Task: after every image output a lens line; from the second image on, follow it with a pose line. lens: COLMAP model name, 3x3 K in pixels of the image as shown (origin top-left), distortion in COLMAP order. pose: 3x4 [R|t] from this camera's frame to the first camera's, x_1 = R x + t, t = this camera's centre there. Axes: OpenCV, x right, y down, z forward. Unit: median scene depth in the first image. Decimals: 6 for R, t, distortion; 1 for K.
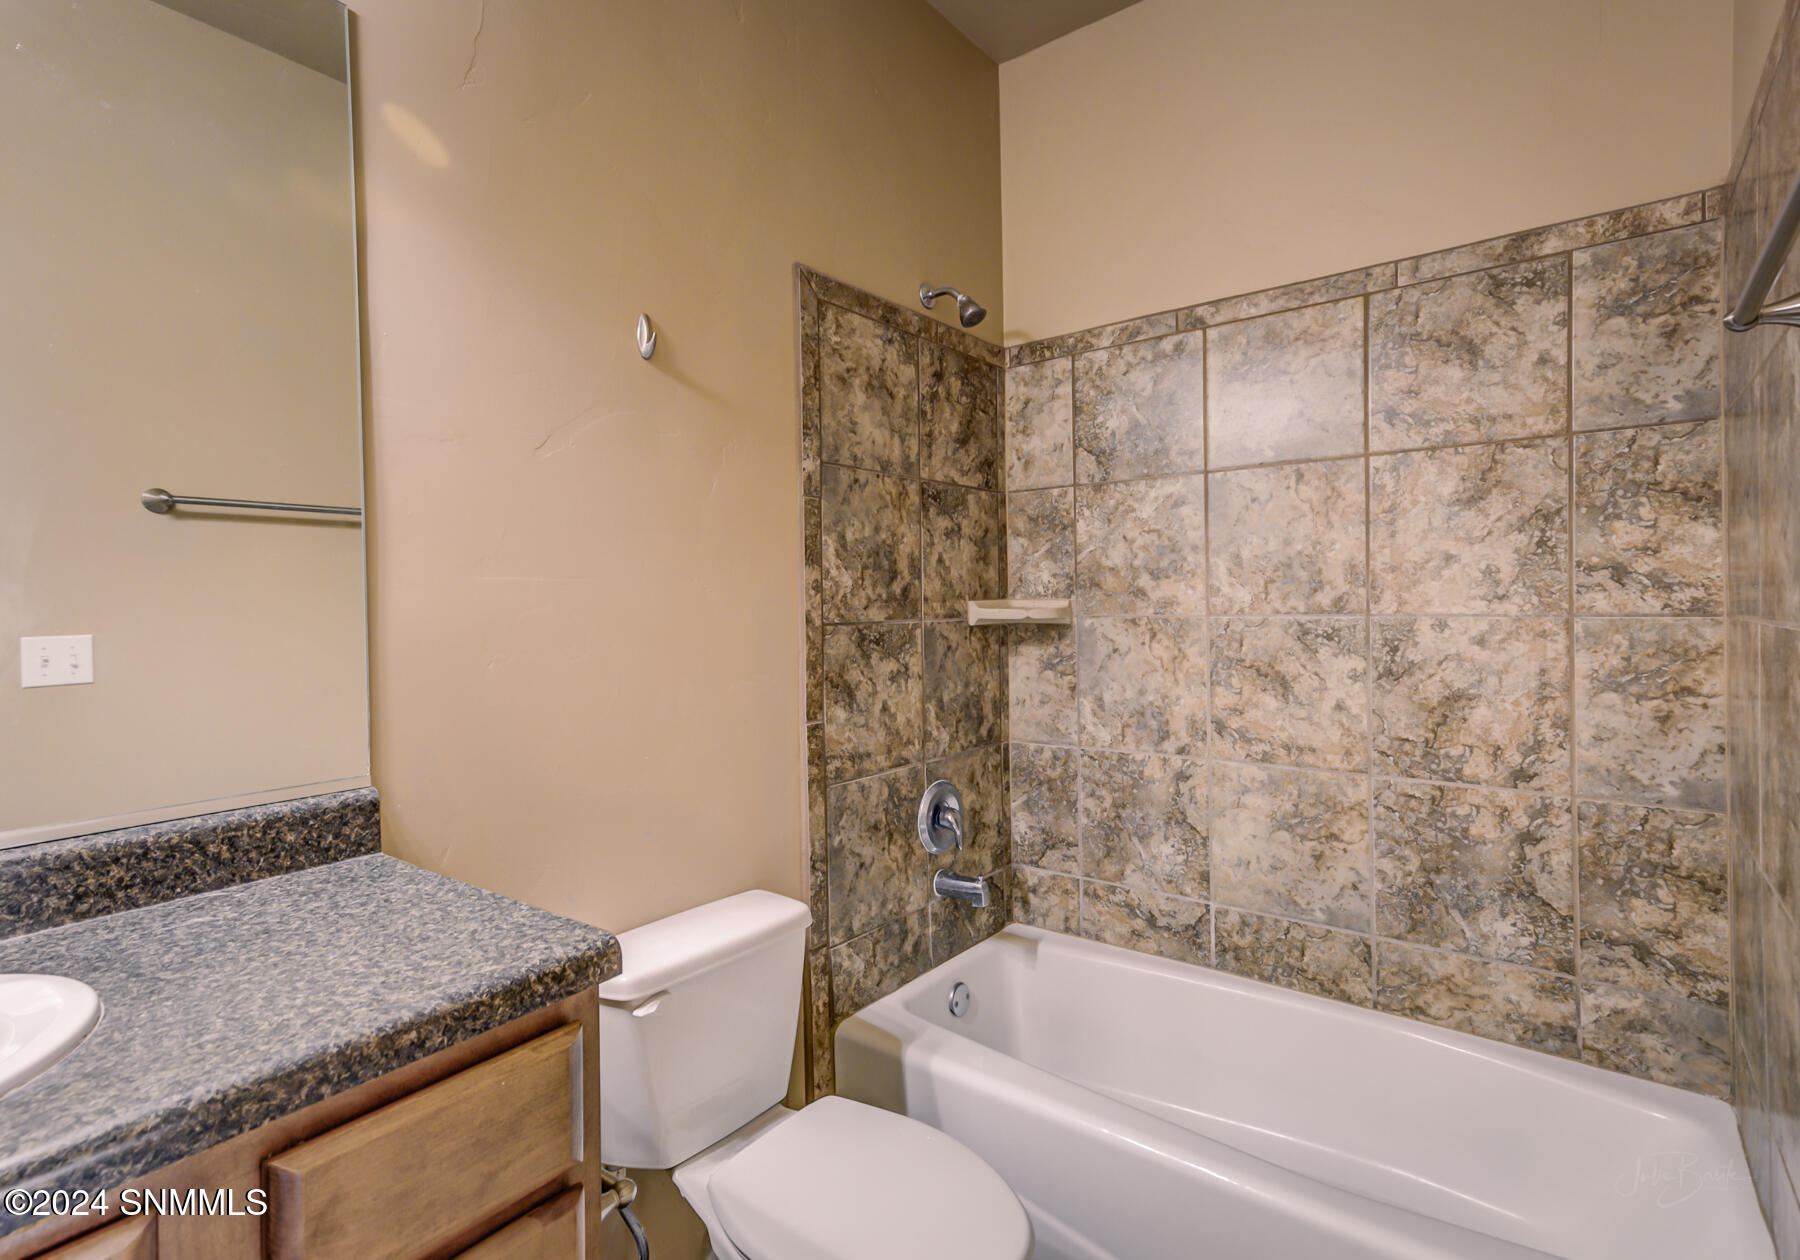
lens RADIAL K [[881.0, 0, 900.0], [0, 881.0, 630.0], [0, 0, 1]] dist [0.043686, 0.000192]
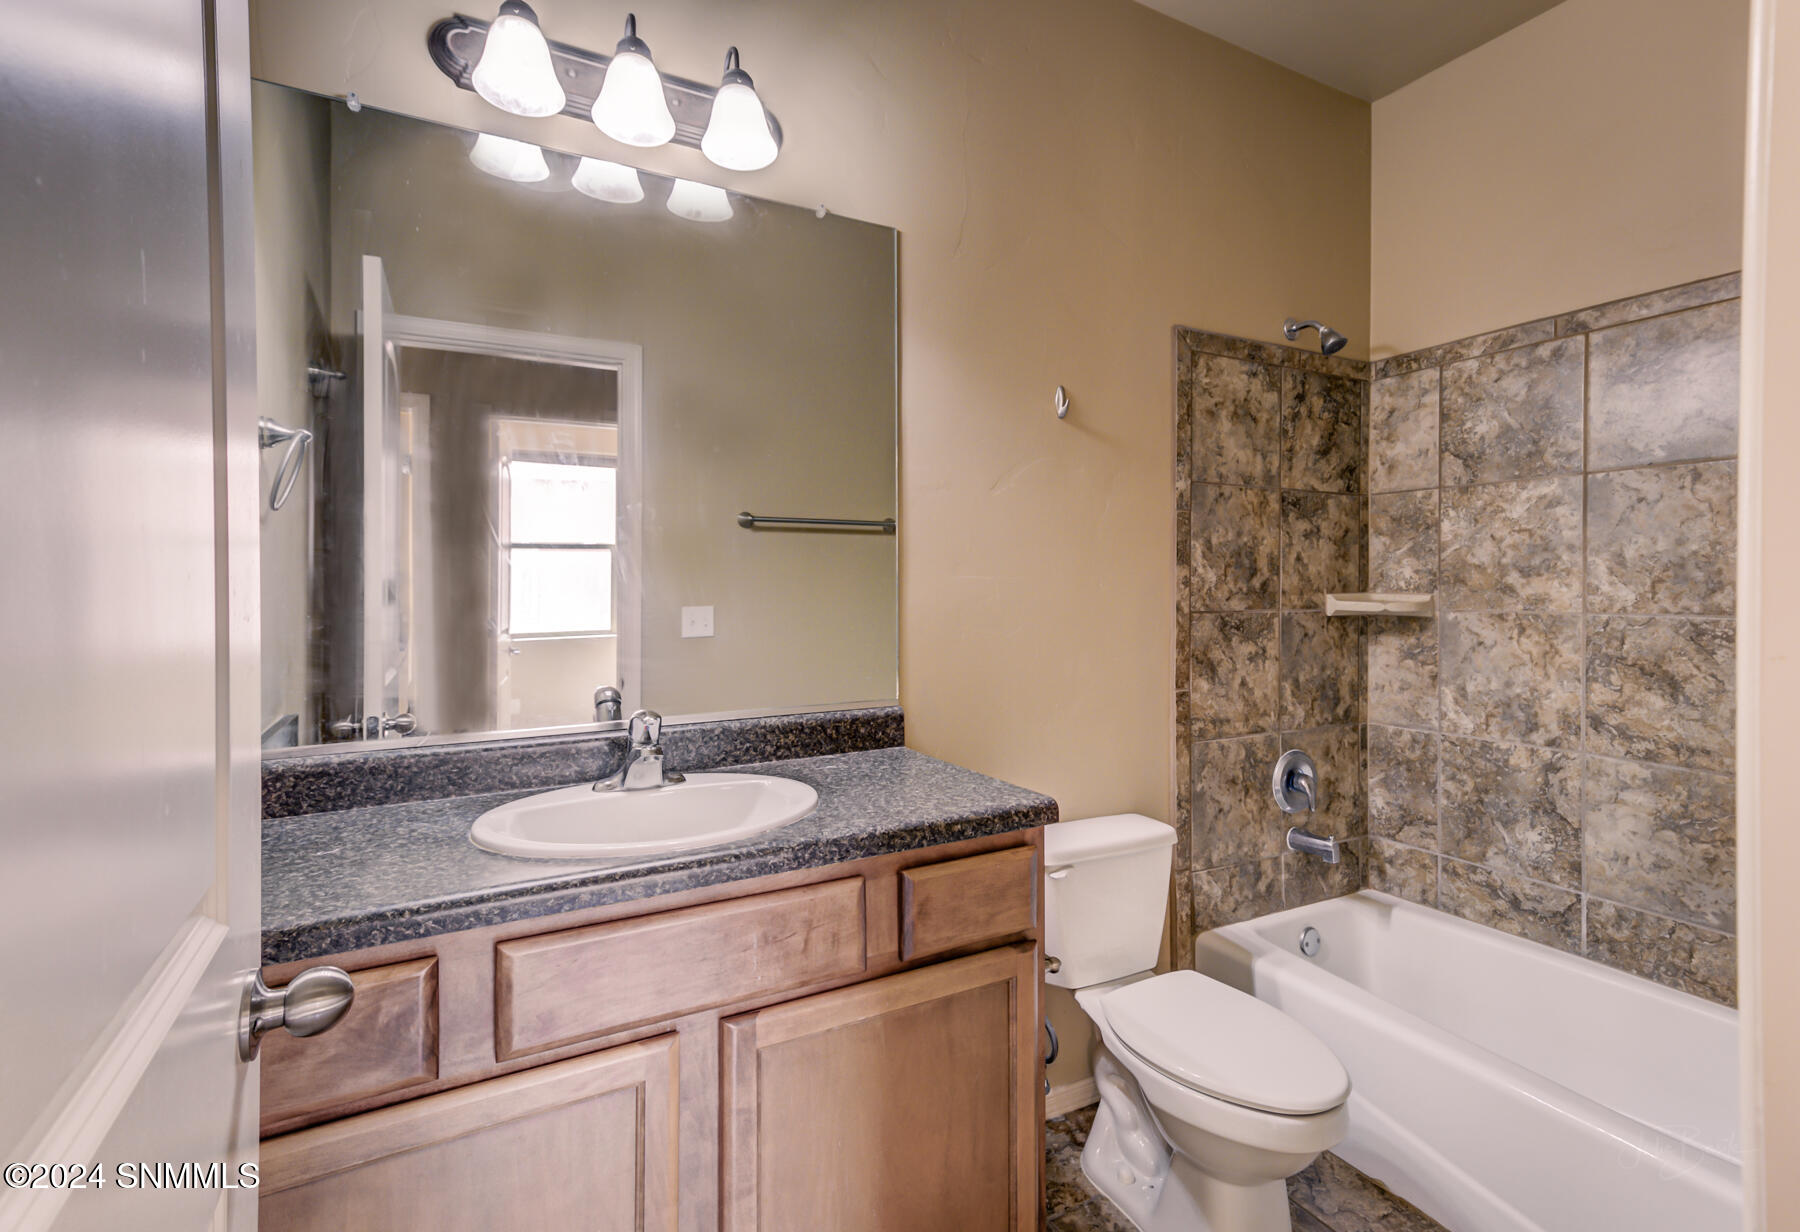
lens RADIAL K [[849.4, 0, 925.5], [0, 849.4, 582.0], [0, 0, 1]] dist [0.010889, 0.000502]
pose [[0.923514, 0.013892, -0.383313, 0.022690], [-0.026730, 0.999245, -0.028184, -0.004155], [0.382632, 0.036274, 0.923188, -0.214787]]
